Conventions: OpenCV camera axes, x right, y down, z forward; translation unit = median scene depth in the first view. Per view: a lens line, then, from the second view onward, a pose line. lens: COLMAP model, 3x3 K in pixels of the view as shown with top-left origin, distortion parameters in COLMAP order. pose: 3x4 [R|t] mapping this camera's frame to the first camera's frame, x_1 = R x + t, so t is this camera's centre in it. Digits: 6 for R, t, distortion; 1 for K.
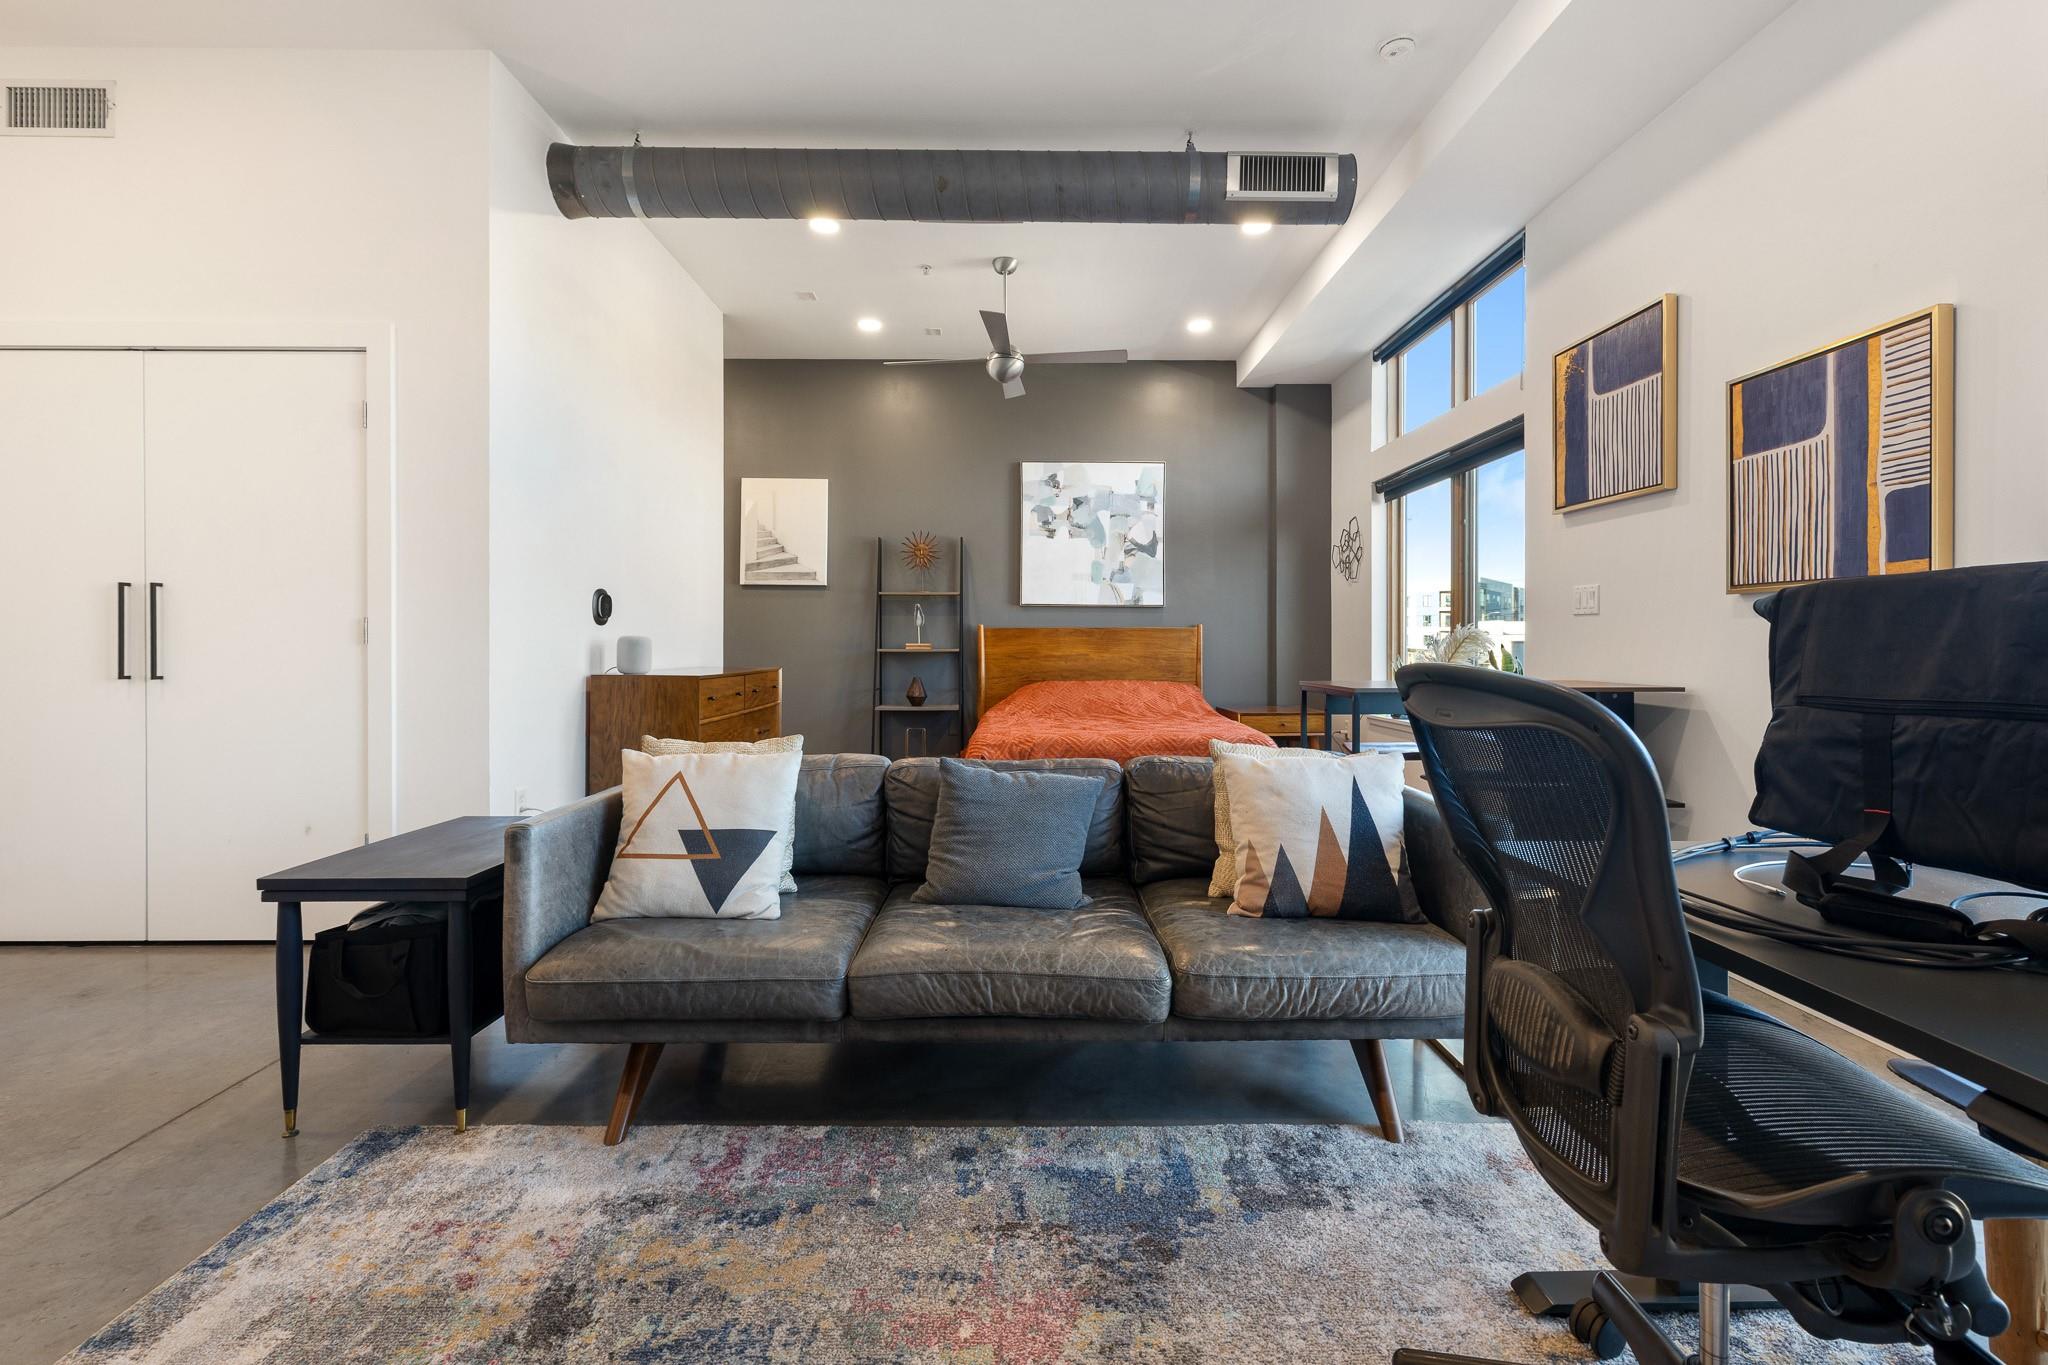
lens RADIAL K [[922.8, 0, 1025.1], [0, 922.8, 649.4], [0, 0, 1]] dist [0.003007, -0.000947]
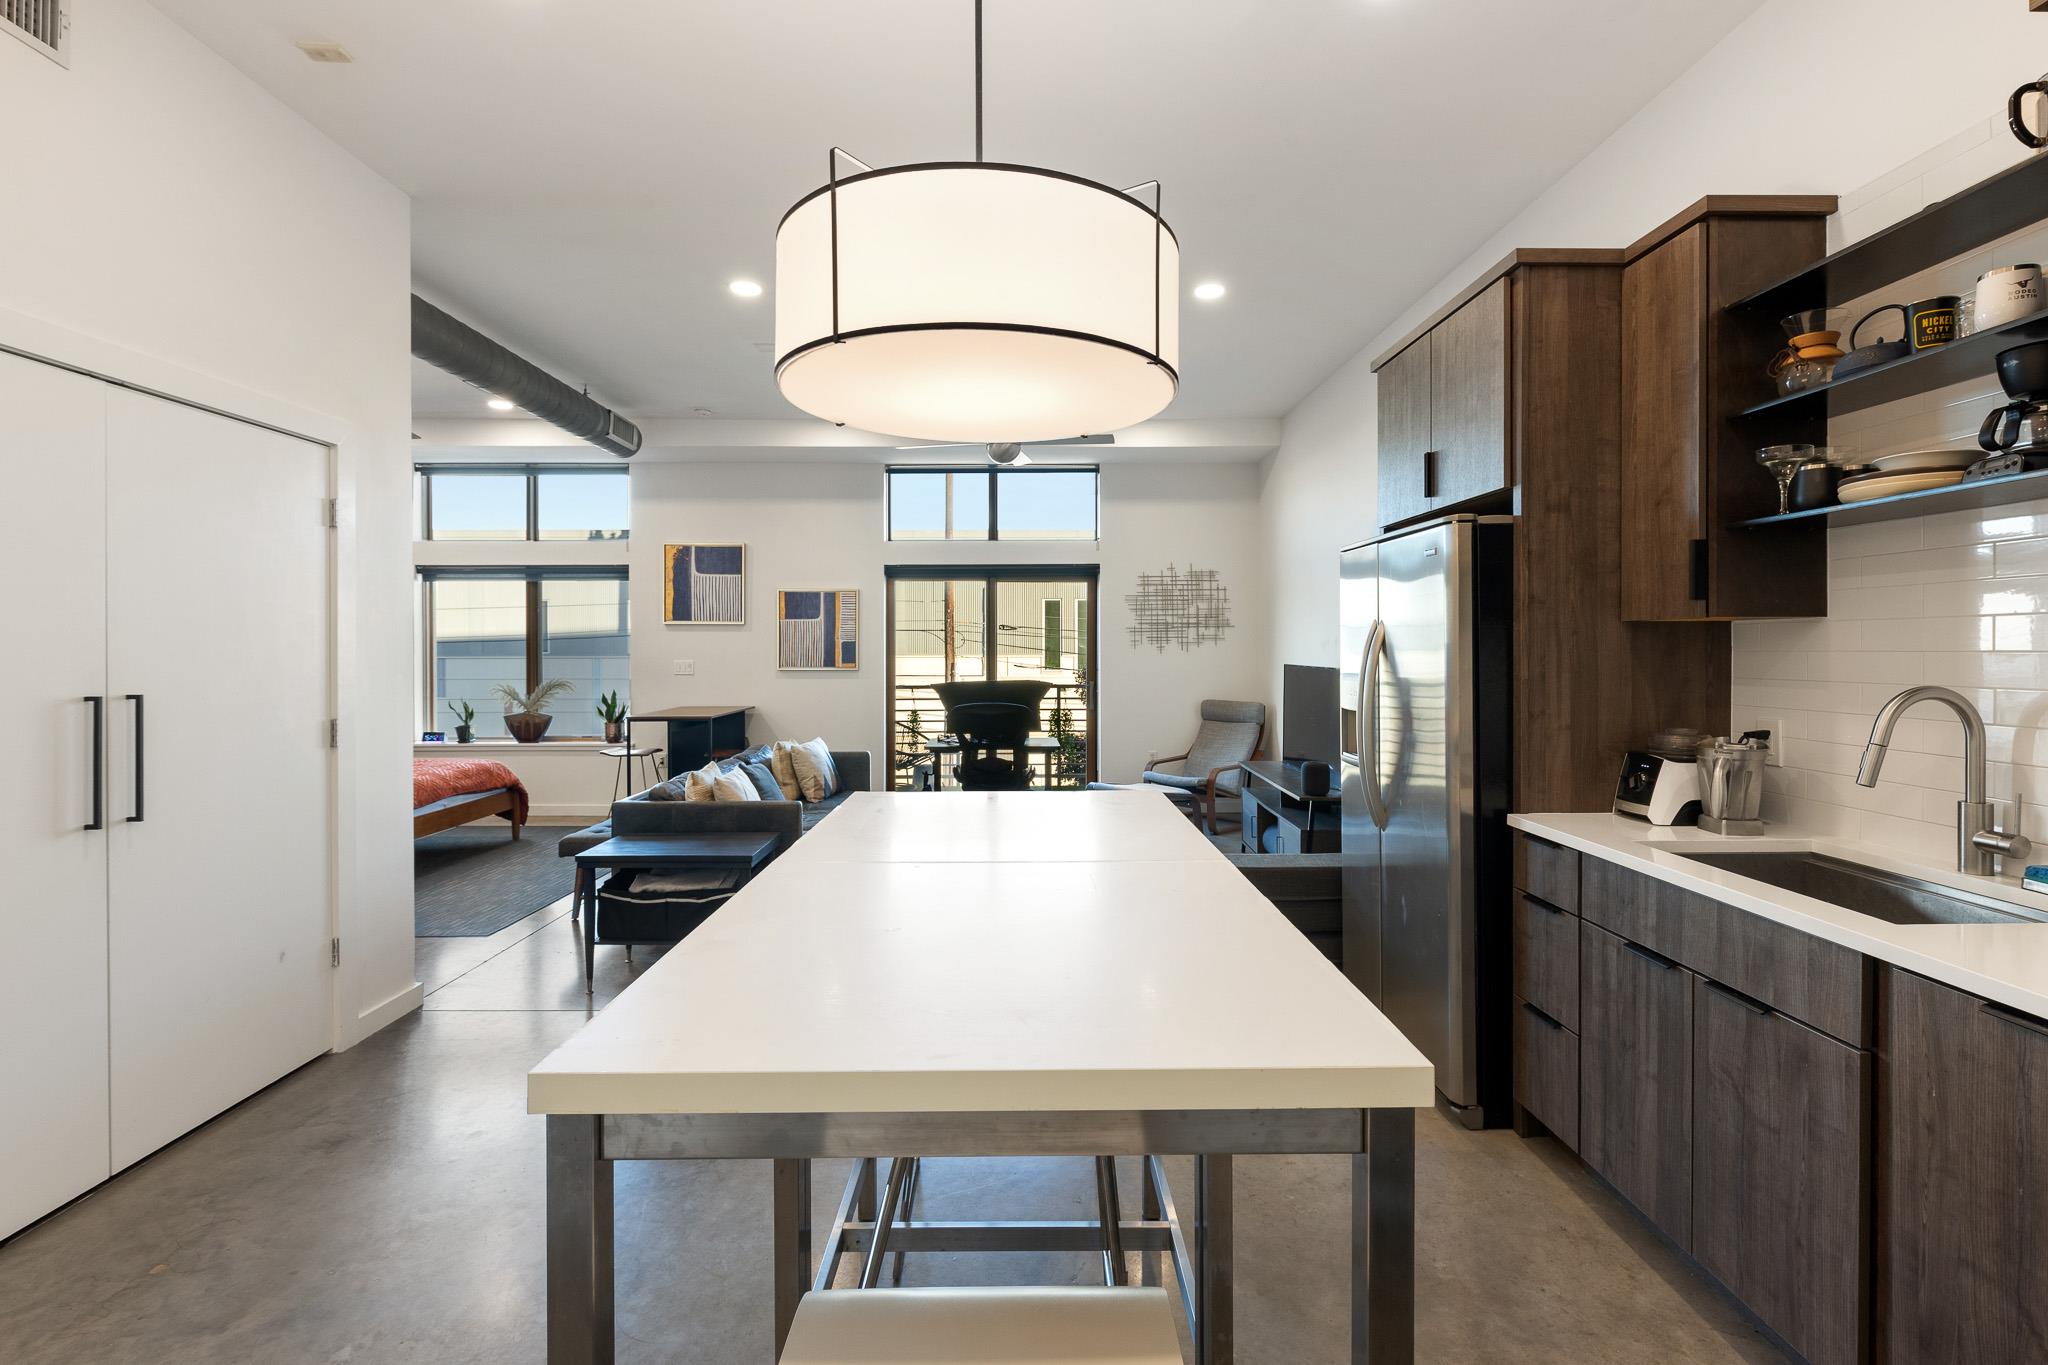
lens RADIAL K [[922.8, 0, 1027.6], [0, 922.8, 655.9], [0, 0, 1]] dist [0.003007, -0.000947]
pose [[-0.002034, -0.007928, 0.999967, -0.924802], [0.008811, 0.999930, 0.007945, -0.056105], [-0.999959, 0.008827, -0.001964, 0.143139]]
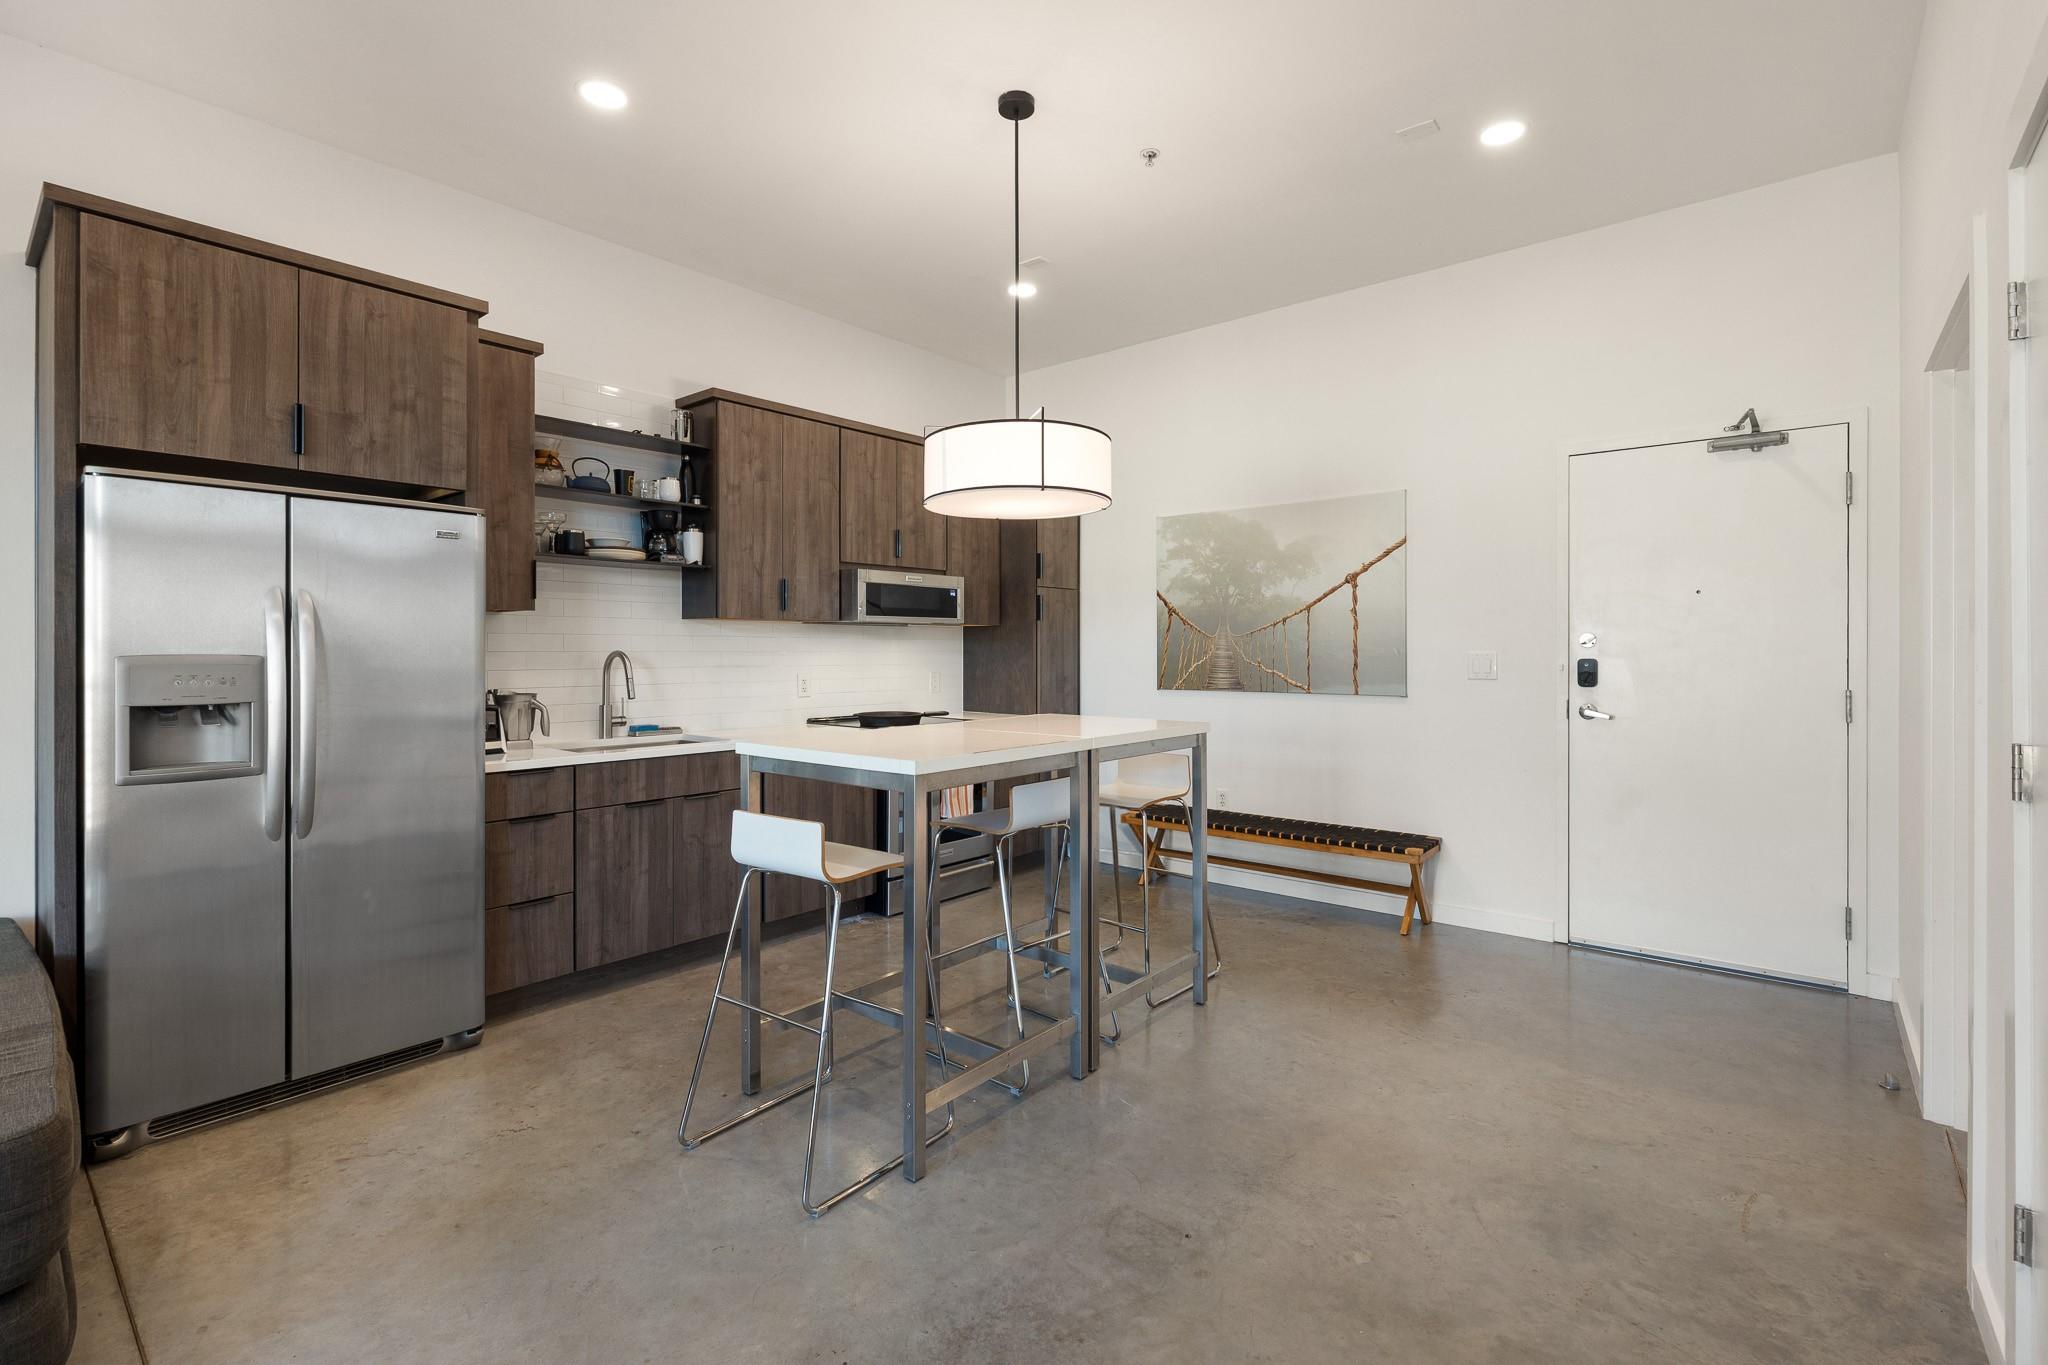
lens RADIAL K [[922.8, 0, 1024.5], [0, 922.8, 653.4], [0, 0, 1]] dist [0.003007, -0.000947]
pose [[-0.653256, 0.001981, -0.757135, -0.282343], [-0.004990, 0.999964, 0.006921, -0.044220], [0.757121, 0.008300, -0.653222, 0.499325]]
